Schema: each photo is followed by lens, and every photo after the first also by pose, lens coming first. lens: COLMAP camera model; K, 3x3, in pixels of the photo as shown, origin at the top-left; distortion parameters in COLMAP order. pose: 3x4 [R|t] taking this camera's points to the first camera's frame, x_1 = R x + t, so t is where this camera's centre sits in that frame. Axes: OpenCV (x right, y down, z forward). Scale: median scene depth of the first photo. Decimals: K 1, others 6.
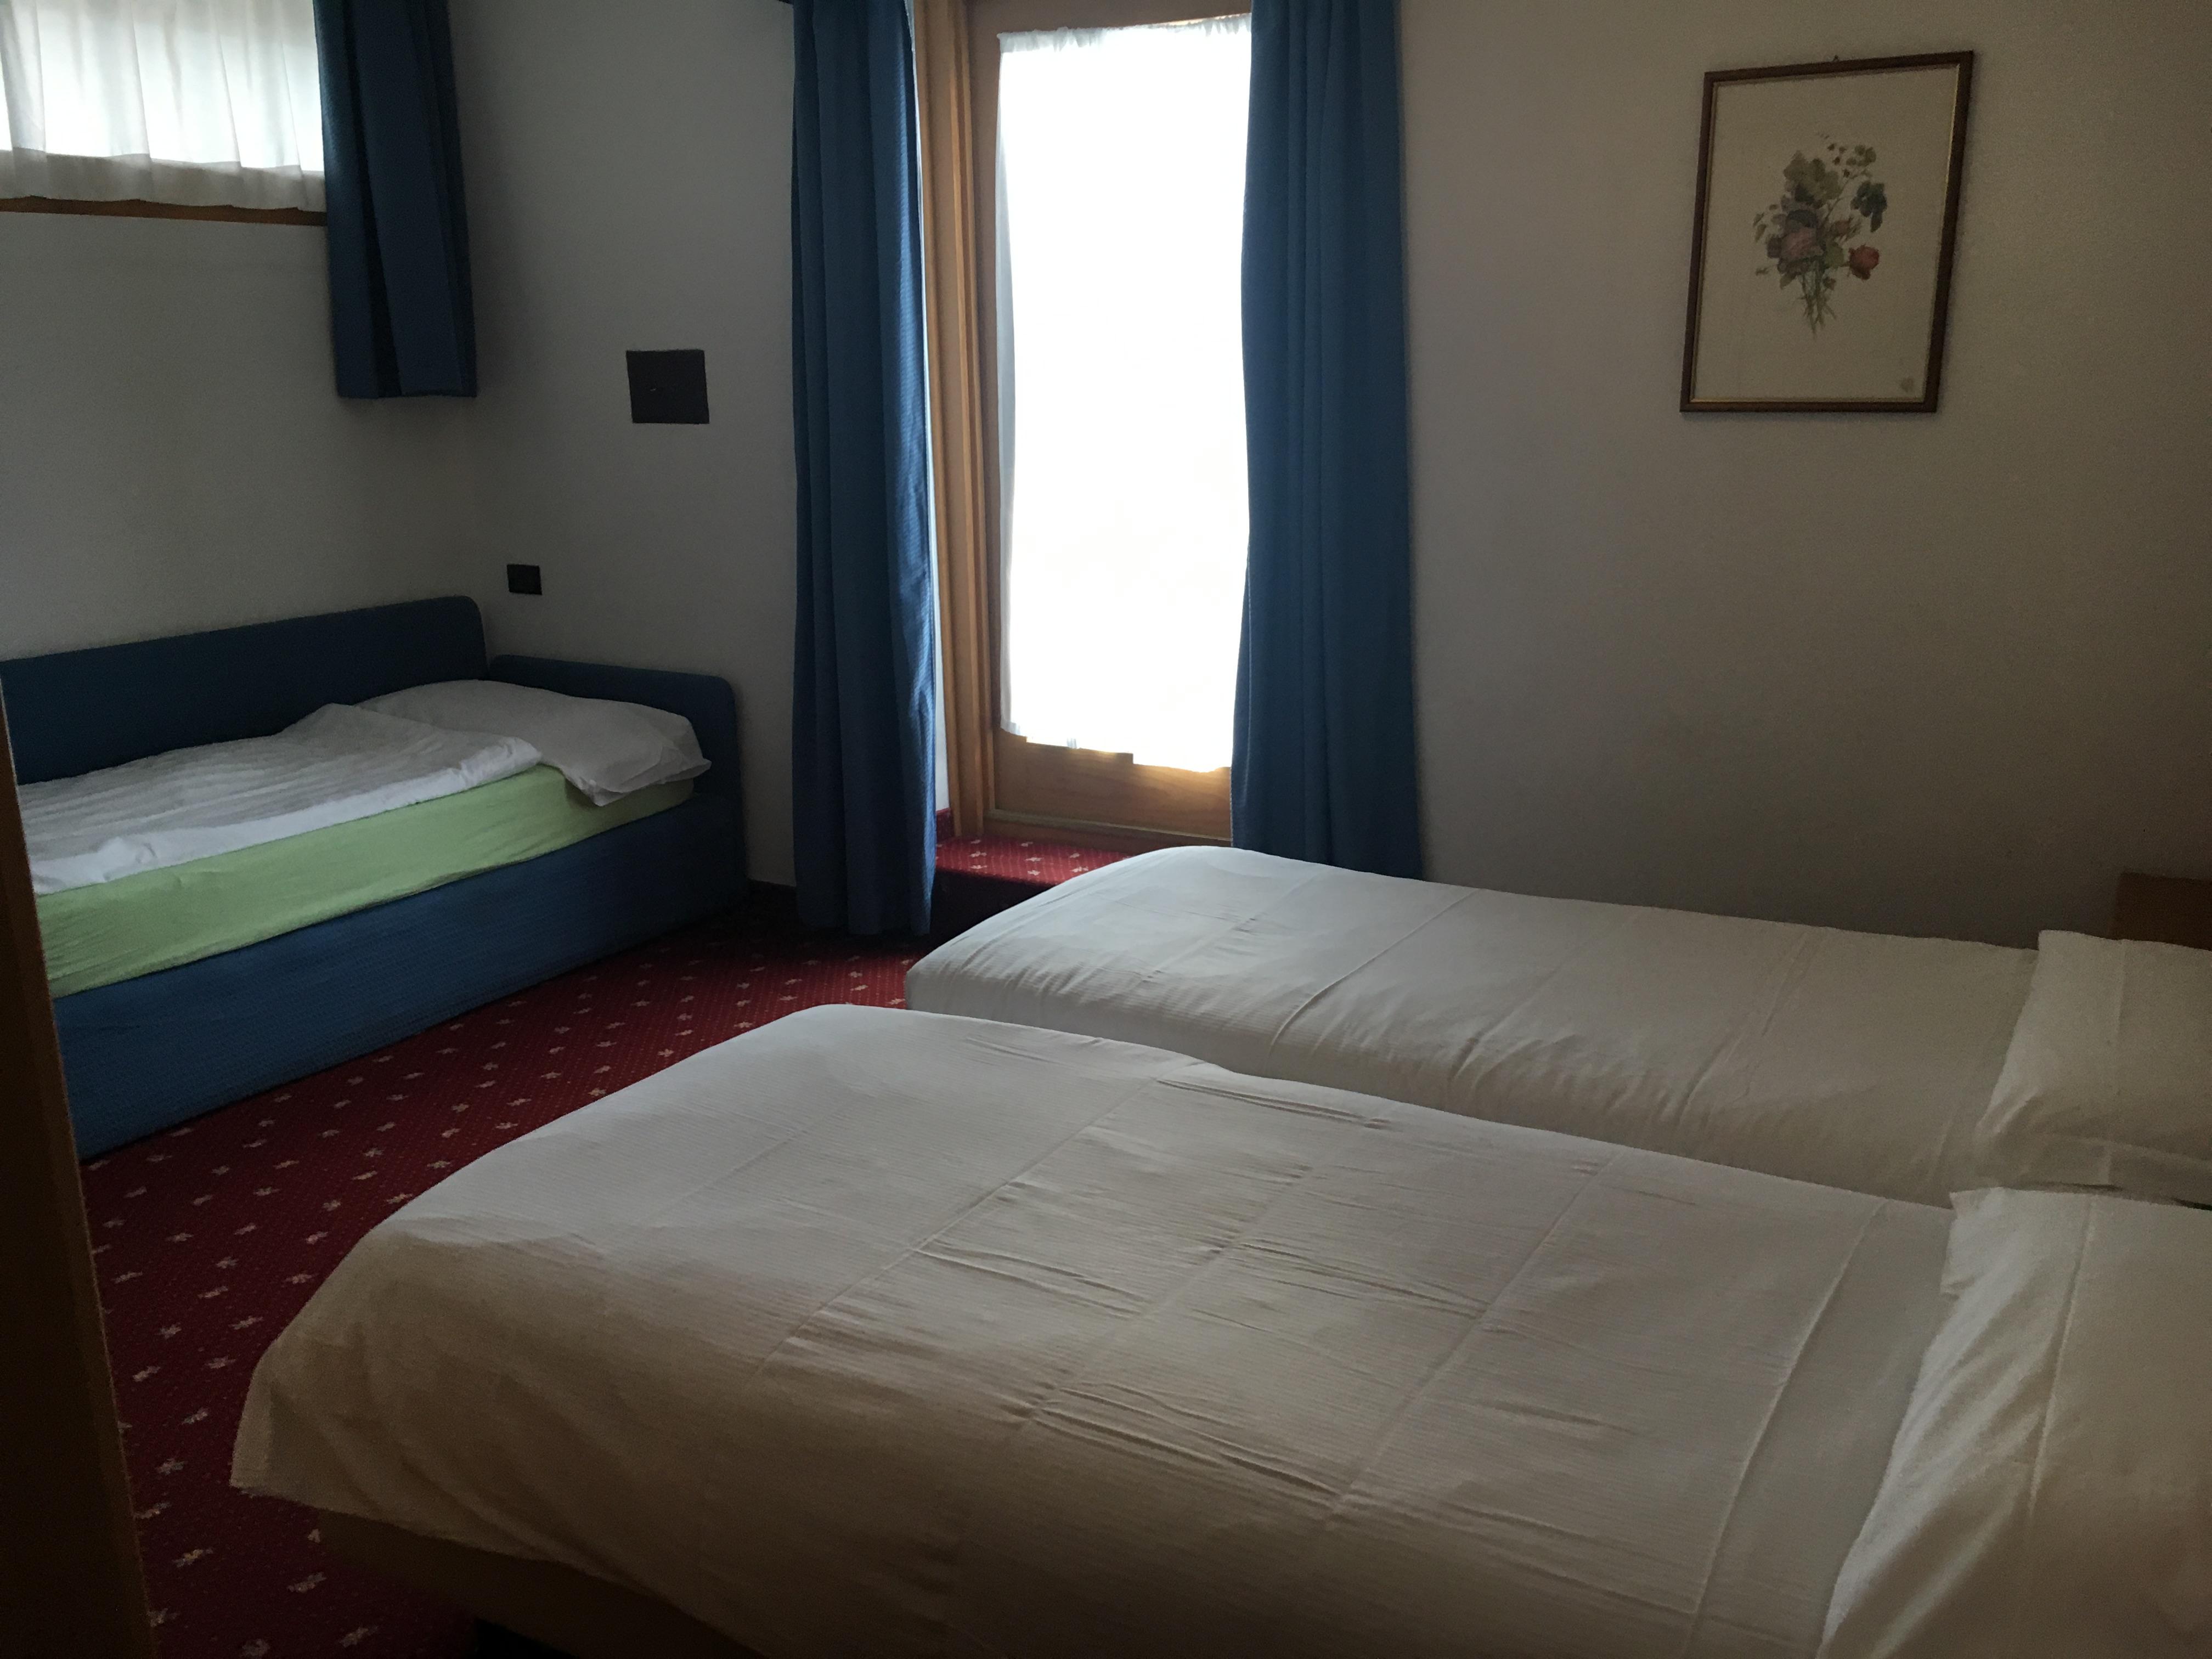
lens RADIAL K [[1871.0, 0, 1091.2], [0, 1871.0, 827.8], [0, 0, 1]] dist [0.038638, -0.007939]
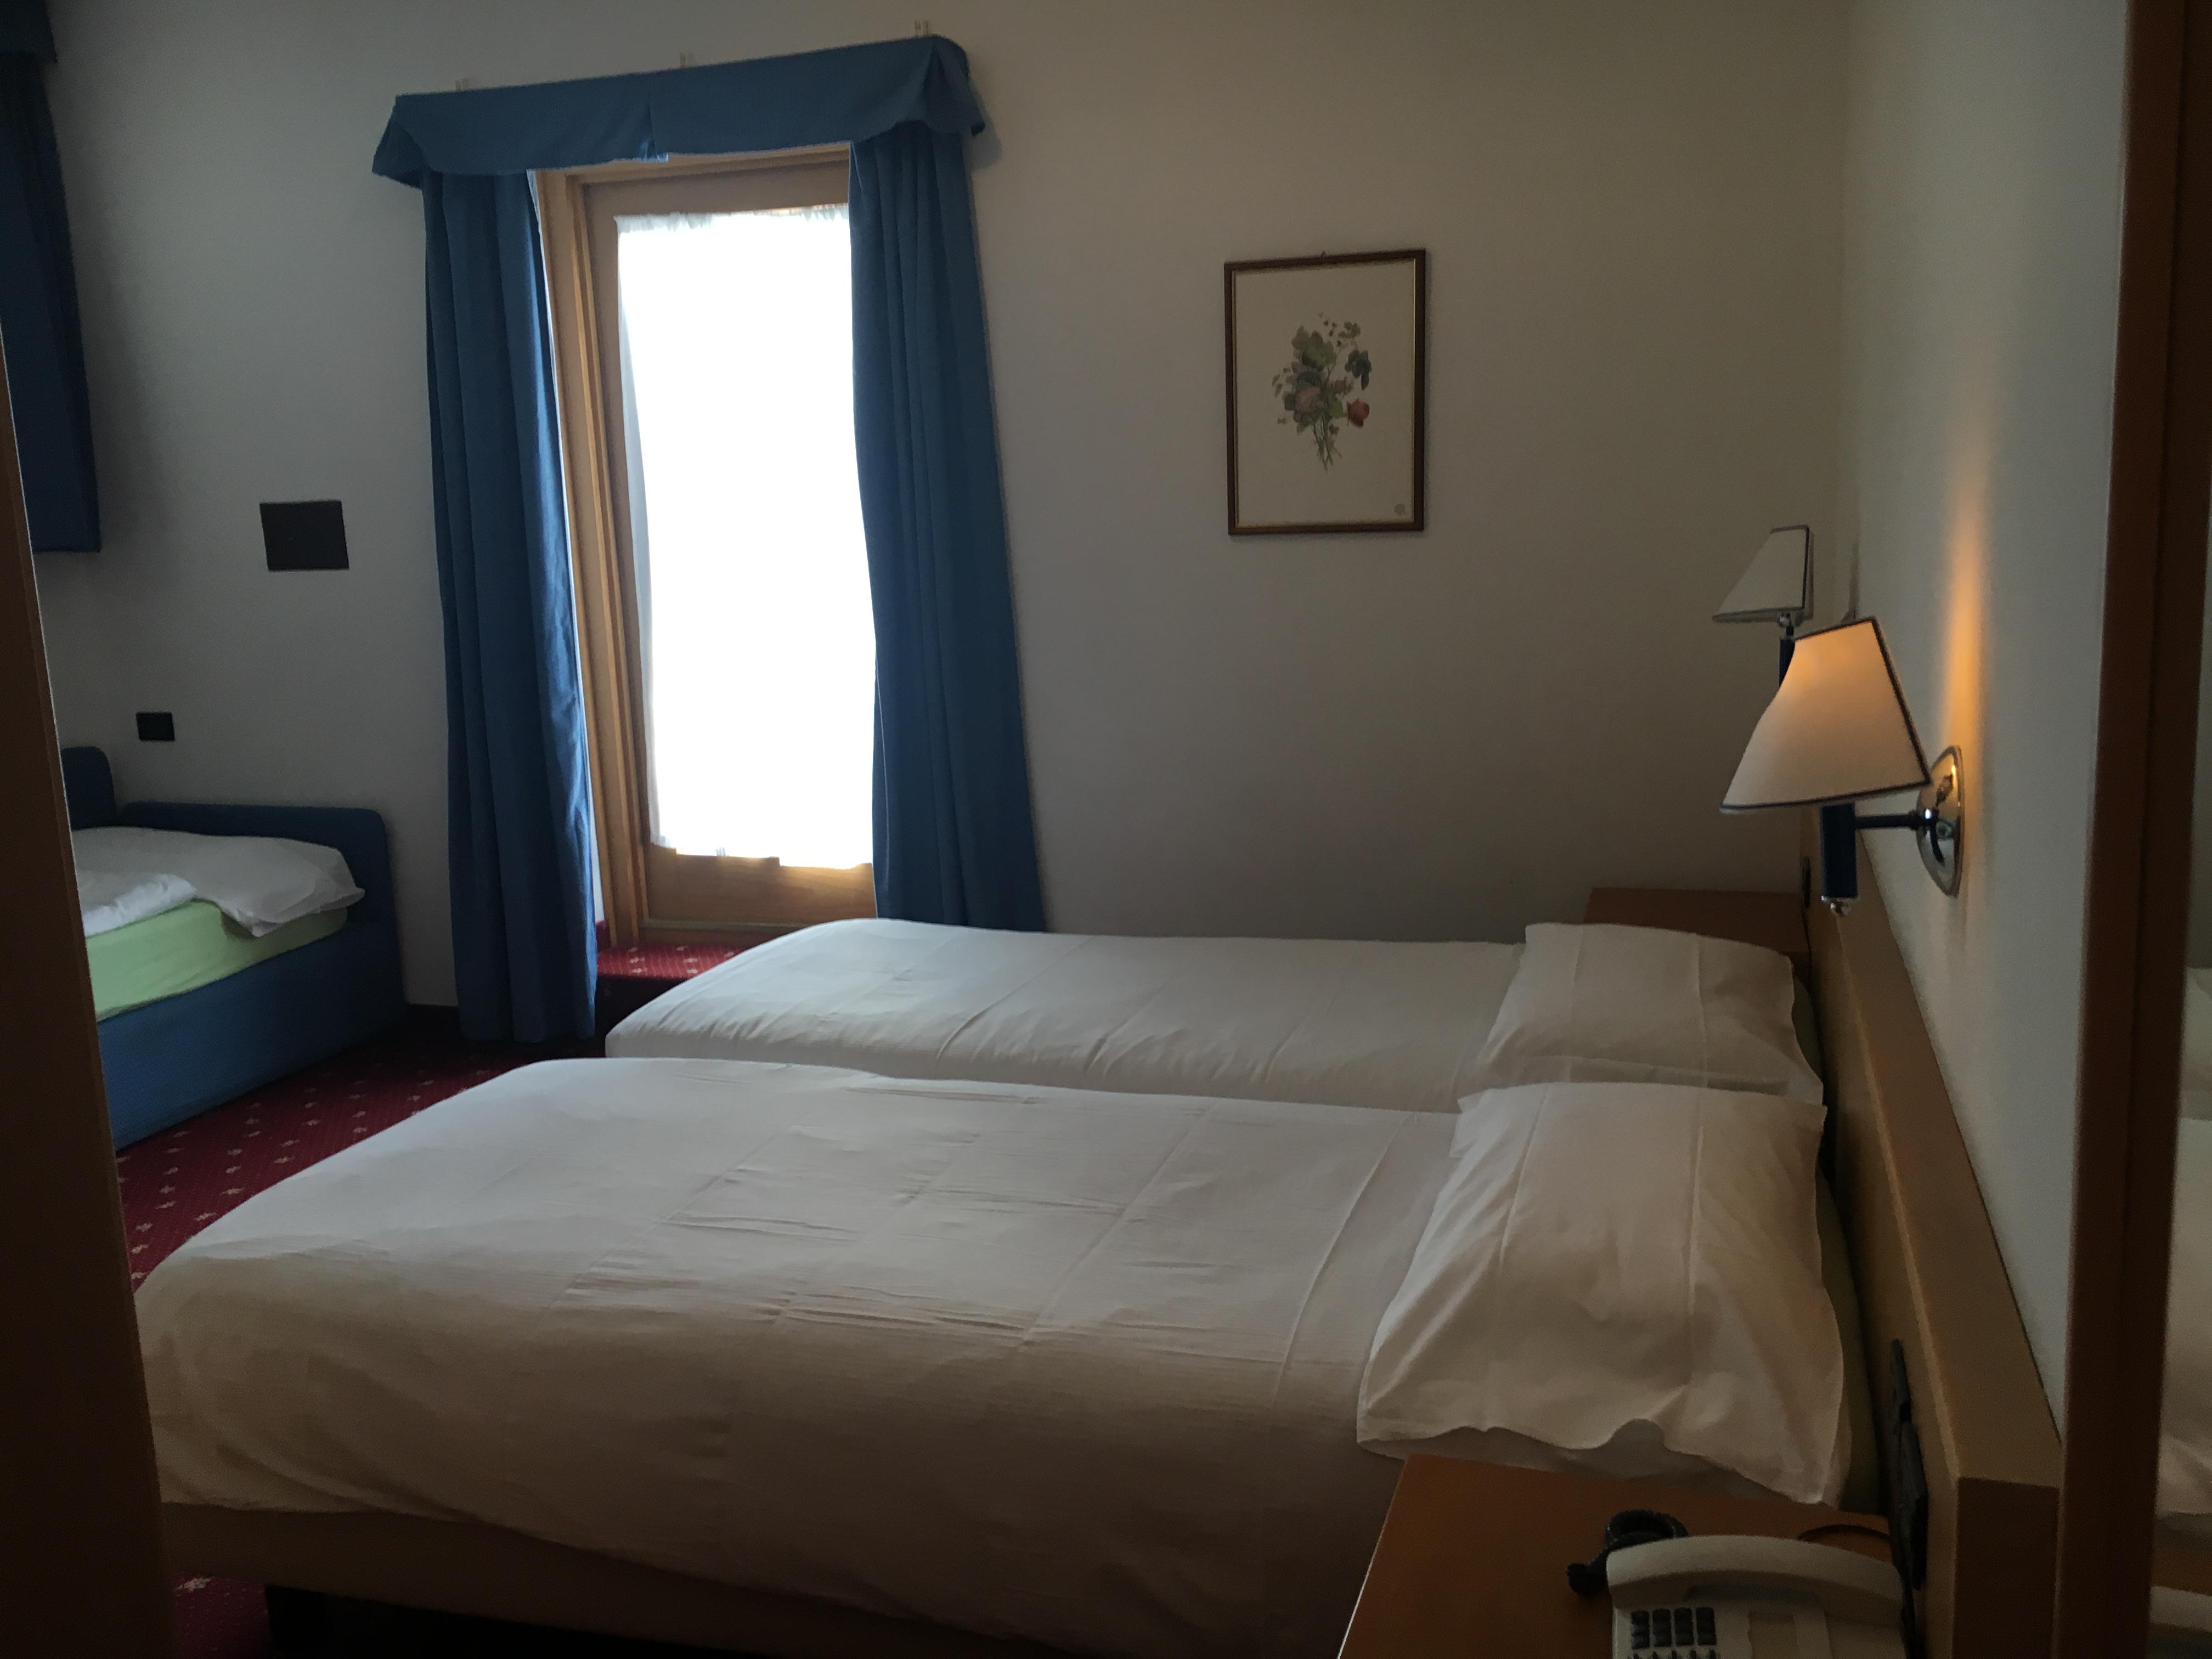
lens RADIAL K [[1894.5, 0, 1106.0], [0, 1894.5, 829.5], [0, 0, 1]] dist [0.072652, -0.109507]
pose [[0.974925, -0.057377, 0.215009, -0.038948], [0.073998, 0.994794, -0.070061, 0.049270], [-0.209869, 0.084214, 0.974096, -0.164651]]
